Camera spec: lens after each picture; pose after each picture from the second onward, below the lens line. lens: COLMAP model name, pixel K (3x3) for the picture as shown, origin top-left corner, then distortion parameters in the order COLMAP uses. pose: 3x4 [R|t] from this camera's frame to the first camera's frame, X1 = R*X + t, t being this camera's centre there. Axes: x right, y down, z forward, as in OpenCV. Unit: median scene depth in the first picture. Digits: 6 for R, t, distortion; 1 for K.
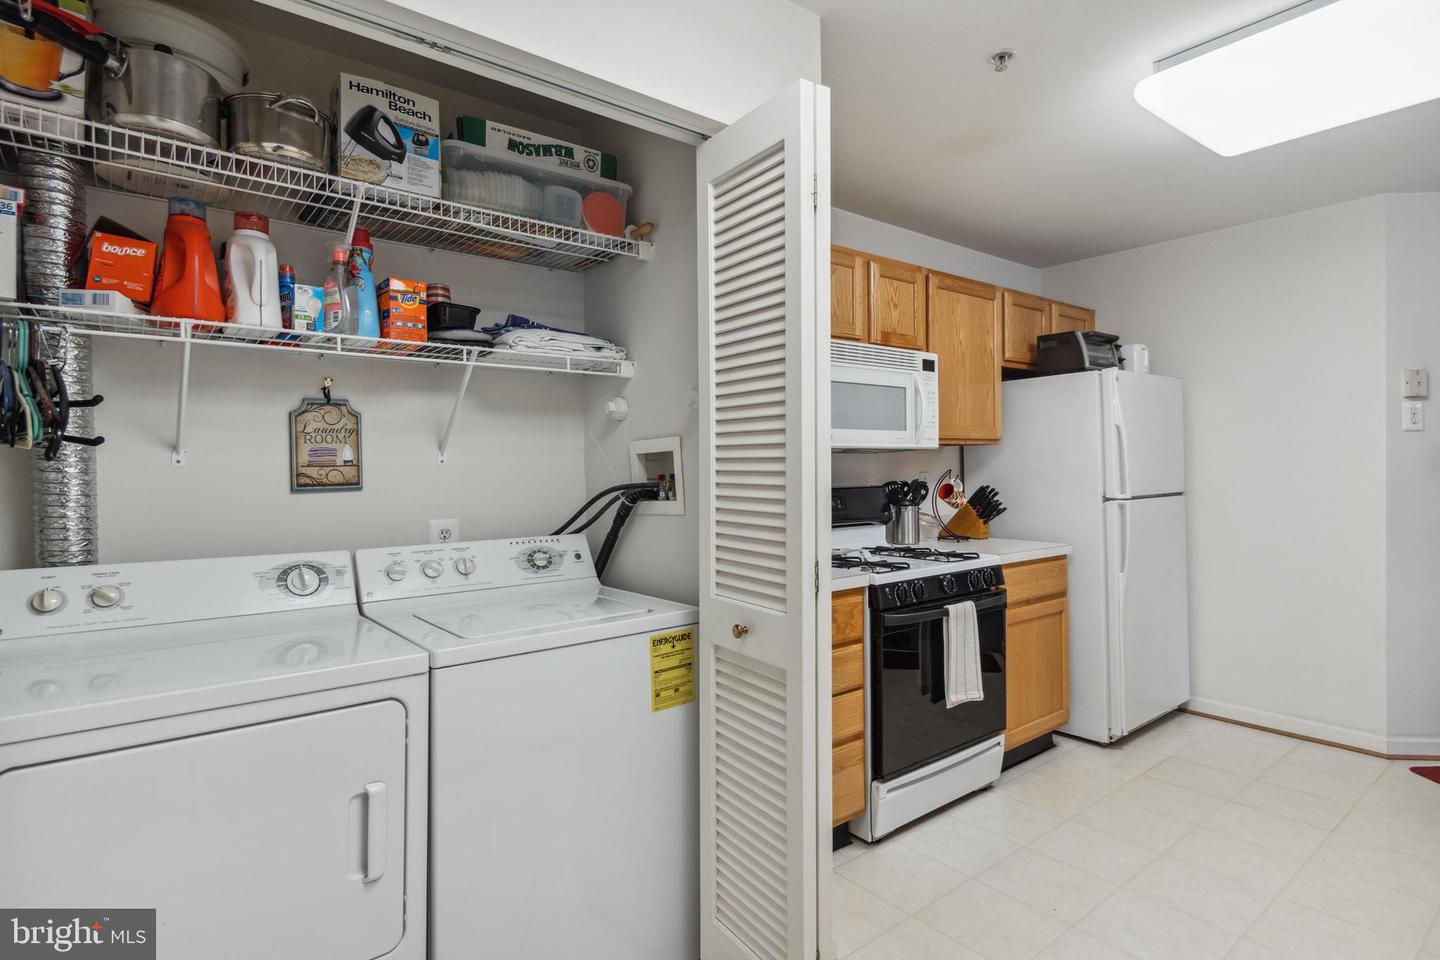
lens RADIAL K [[730.8, 0, 717.2], [0, 730.8, 470.2], [0, 0, 1]] dist [0.002546, -0.005919]
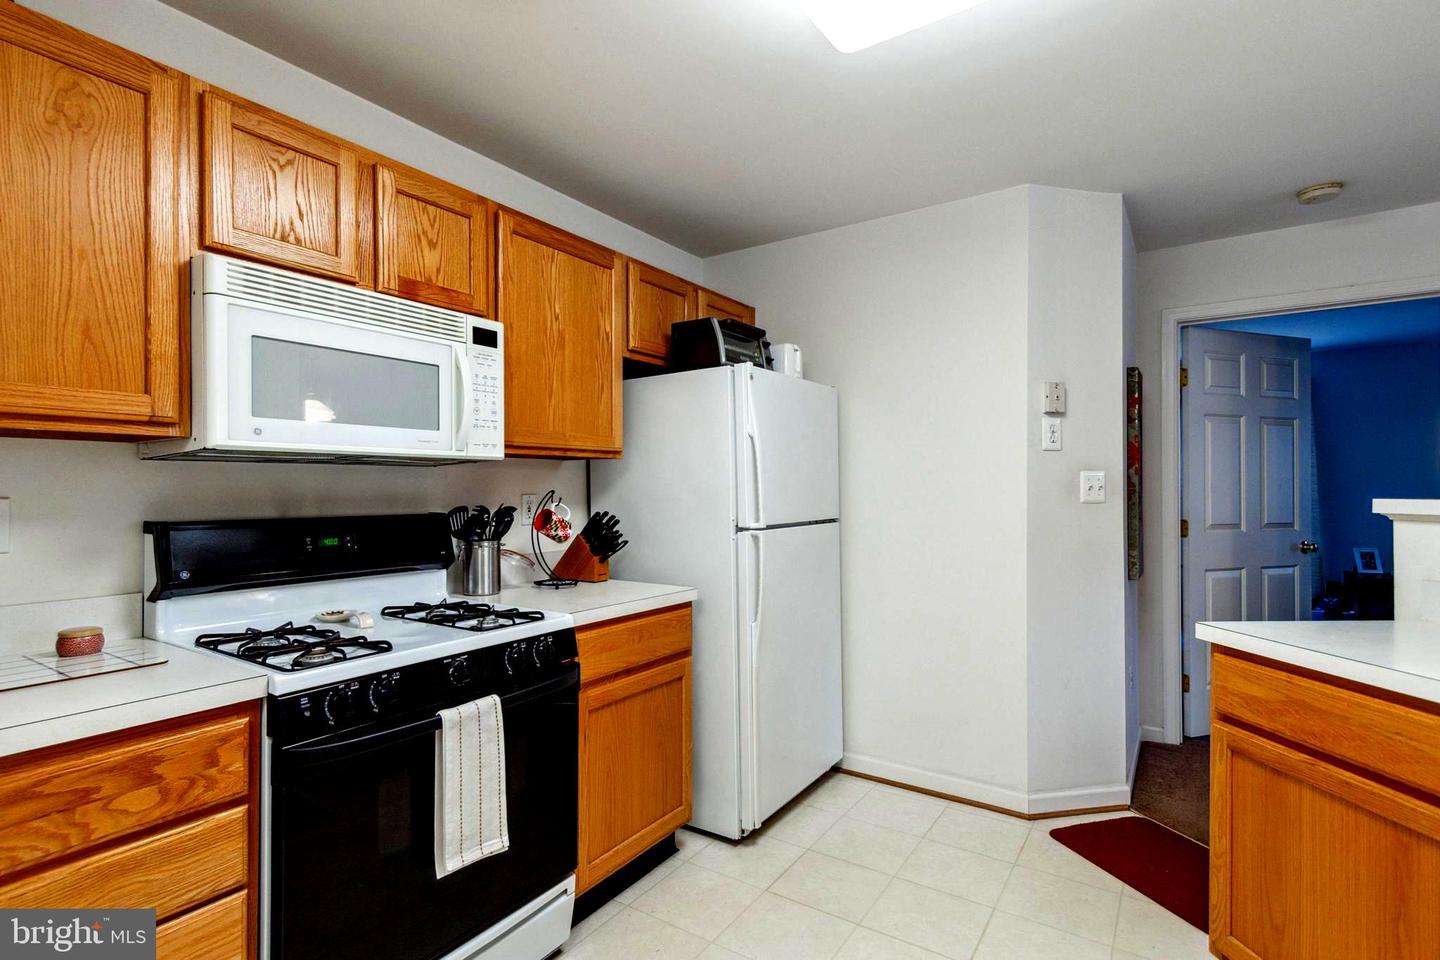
lens RADIAL K [[687.5, 0, 720.8], [0, 687.5, 492.2], [0, 0, 1]] dist [-0.002975, 0.000343]
pose [[0.949532, 0.004833, 0.313632, 0.284040], [-0.003802, 0.999985, -0.003897, 0.003091], [-0.313646, 0.002507, 0.949537, 0.305063]]
